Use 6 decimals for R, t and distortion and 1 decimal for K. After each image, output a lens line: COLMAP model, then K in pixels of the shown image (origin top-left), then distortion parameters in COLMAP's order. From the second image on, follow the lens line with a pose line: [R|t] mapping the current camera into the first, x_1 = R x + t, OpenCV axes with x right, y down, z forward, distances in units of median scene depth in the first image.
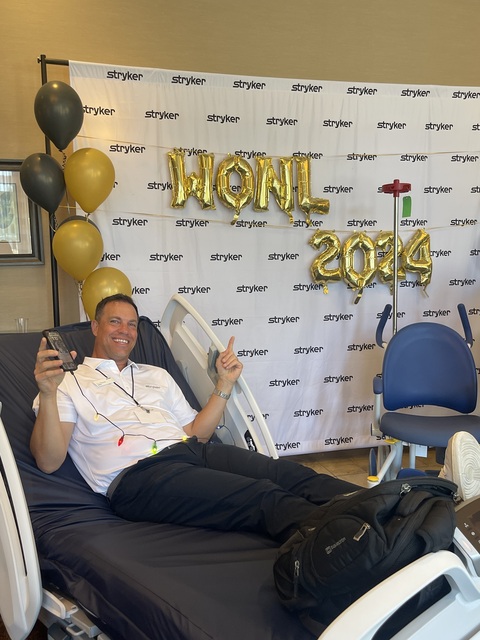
lens RADIAL K [[559.0, 0, 276.8], [0, 559.0, 325.3], [0, 0, 1]] dist [0.090874, 0.029489]
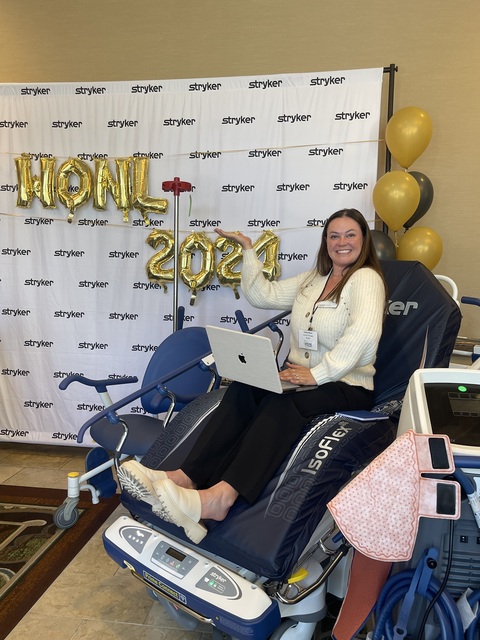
lens RADIAL K [[559.0, 0, 241.6], [0, 559.0, 320.0], [0, 0, 1]] dist [0.090874, 0.029489]
pose [[0.904695, 0.076068, -0.419215, 0.645203], [-0.079666, 0.996782, 0.008947, -0.030100], [0.418546, 0.025303, 0.907843, 0.159593]]
